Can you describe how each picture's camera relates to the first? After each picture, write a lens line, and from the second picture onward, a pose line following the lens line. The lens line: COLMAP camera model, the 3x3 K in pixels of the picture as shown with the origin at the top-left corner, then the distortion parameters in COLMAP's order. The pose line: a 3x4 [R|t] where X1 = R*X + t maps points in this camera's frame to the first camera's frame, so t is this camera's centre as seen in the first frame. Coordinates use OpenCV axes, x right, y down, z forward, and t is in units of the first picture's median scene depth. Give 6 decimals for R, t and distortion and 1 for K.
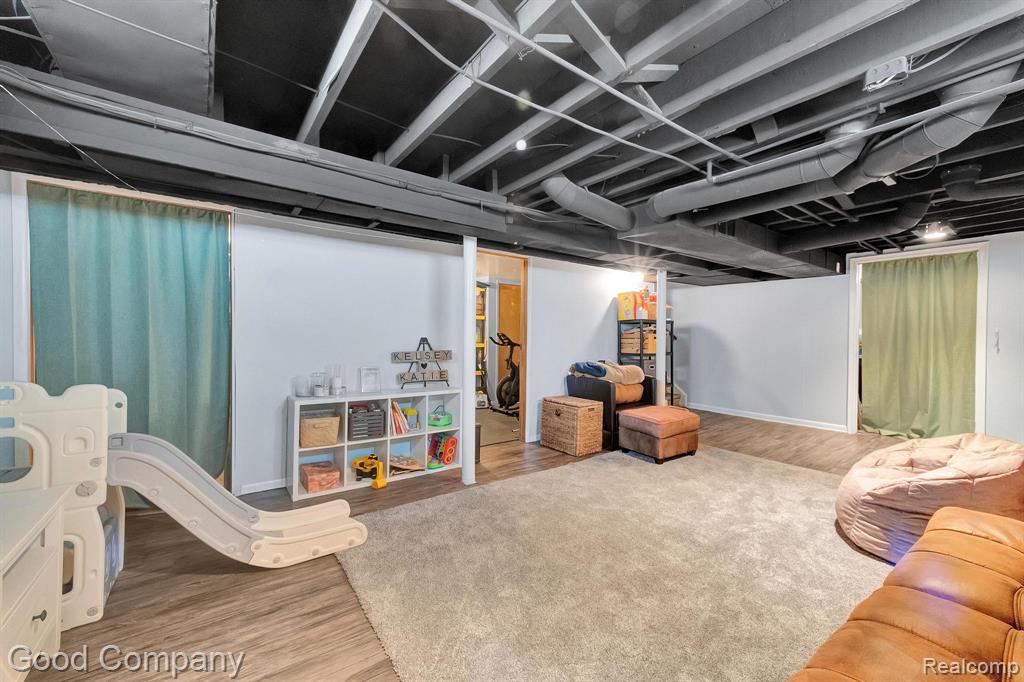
lens RADIAL K [[400.2, 0, 511.3], [0, 400.2, 339.3], [0, 0, 1]] dist [0.008567, 0.000225]
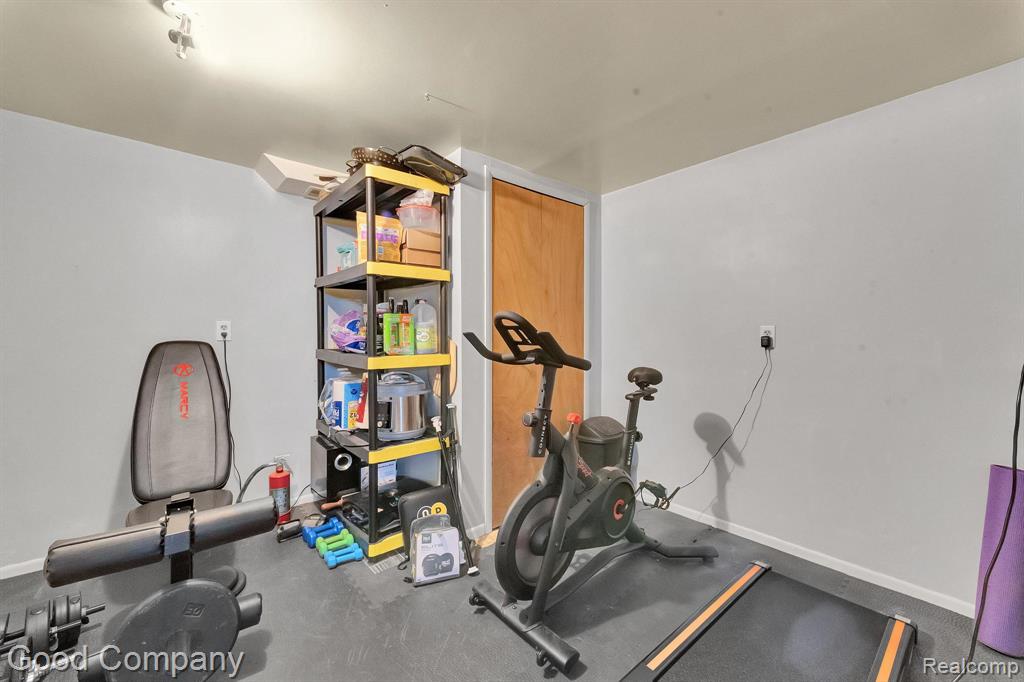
lens RADIAL K [[400.2, 0, 511.1], [0, 400.2, 341.4], [0, 0, 1]] dist [0.008567, 0.000225]
pose [[0.998355, -0.010622, 0.056334, -0.035261], [0.010538, 0.999943, 0.001791, 0.000008], [-0.056350, -0.001194, 0.998410, 0.675965]]
